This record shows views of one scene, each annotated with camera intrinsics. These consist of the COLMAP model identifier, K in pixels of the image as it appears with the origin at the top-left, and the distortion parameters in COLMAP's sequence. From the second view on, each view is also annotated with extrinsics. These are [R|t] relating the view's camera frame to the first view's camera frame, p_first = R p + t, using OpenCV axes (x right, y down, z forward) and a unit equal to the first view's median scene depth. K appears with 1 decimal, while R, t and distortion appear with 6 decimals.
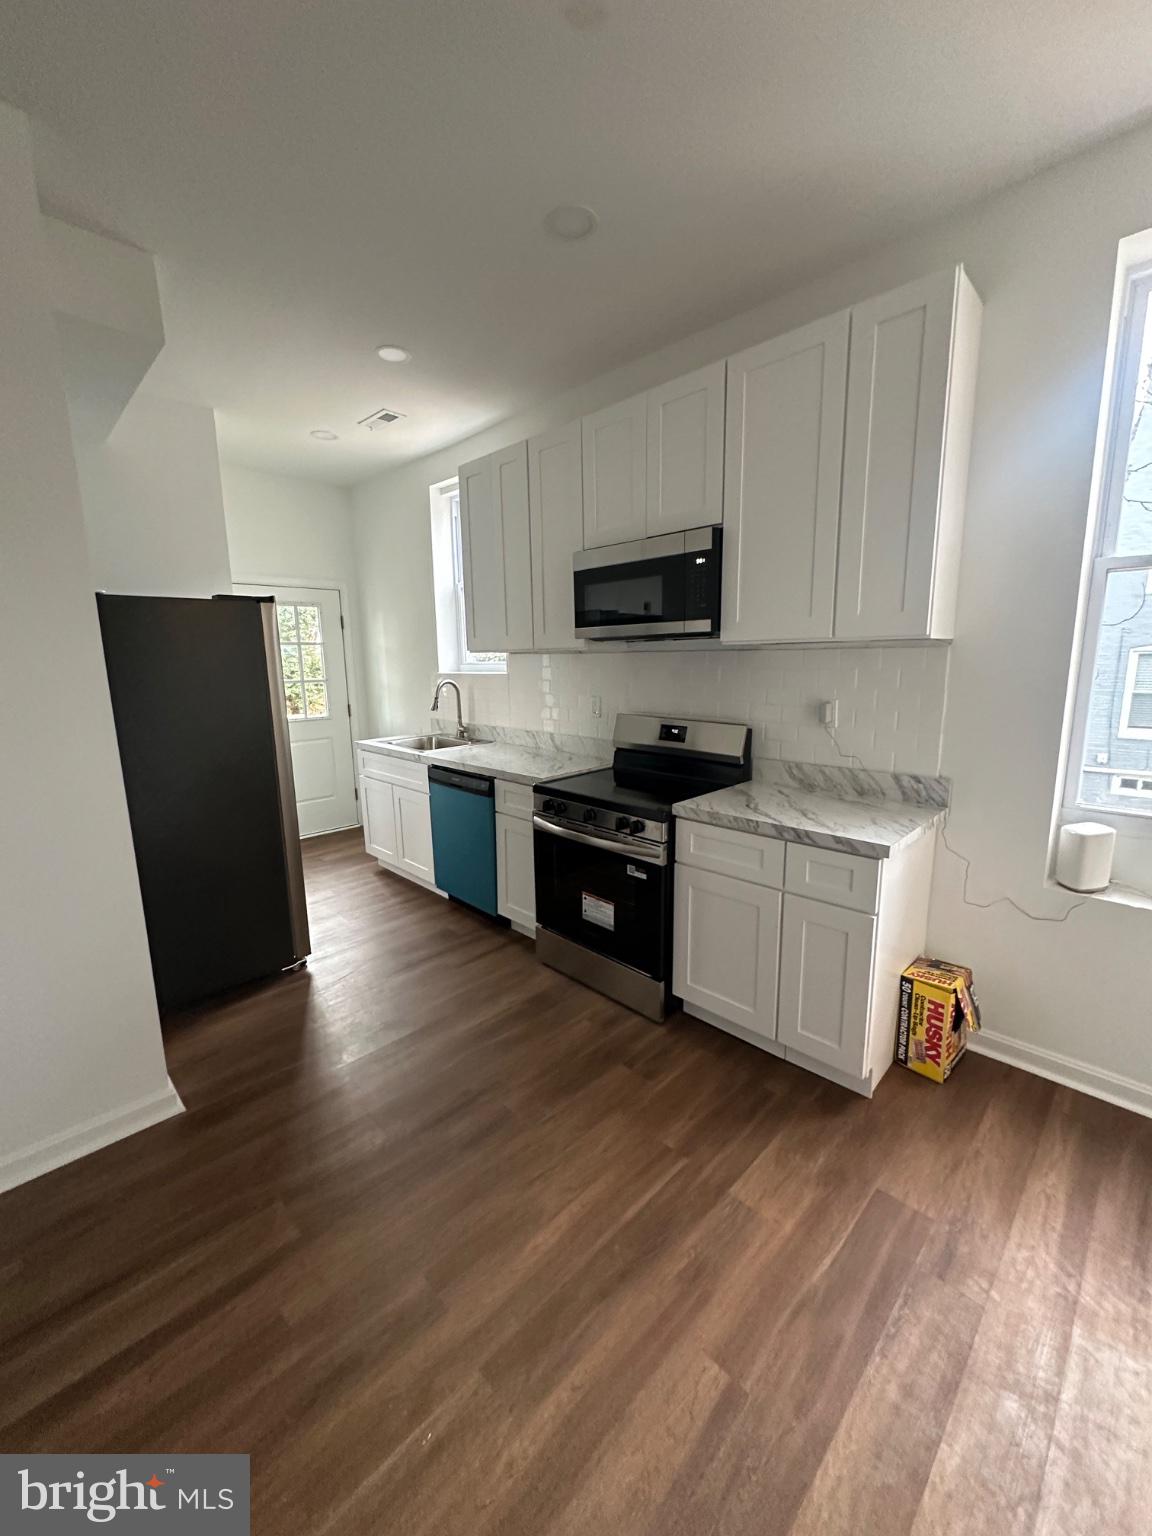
lens RADIAL K [[611.0, 0, 575.3], [0, 611.0, 768.2], [0, 0, 1]] dist [-0.001079, 0.000413]
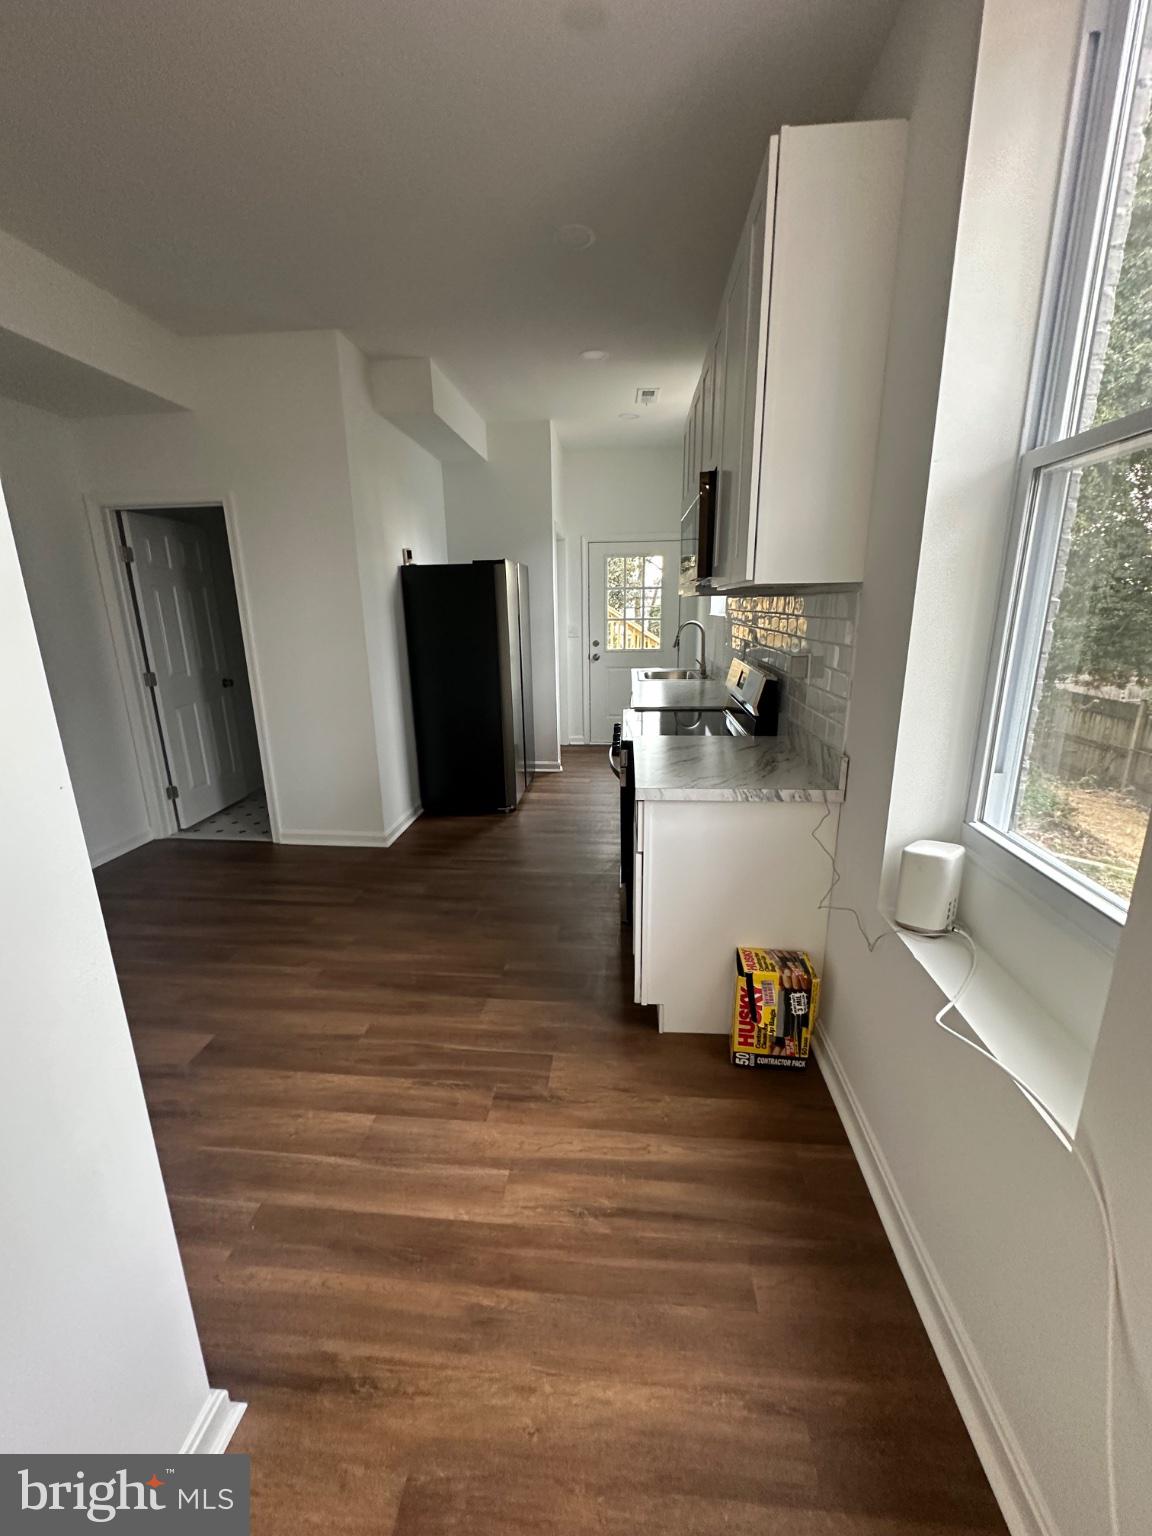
lens RADIAL K [[611.0, 0, 579.0], [0, 611.0, 769.1], [0, 0, 1]] dist [-0.001079, 0.000413]
pose [[0.636736, 0.200378, -0.744592, 0.874908], [-0.122533, 0.979669, 0.158855, -0.045239], [0.761284, -0.009912, 0.648343, 0.170736]]
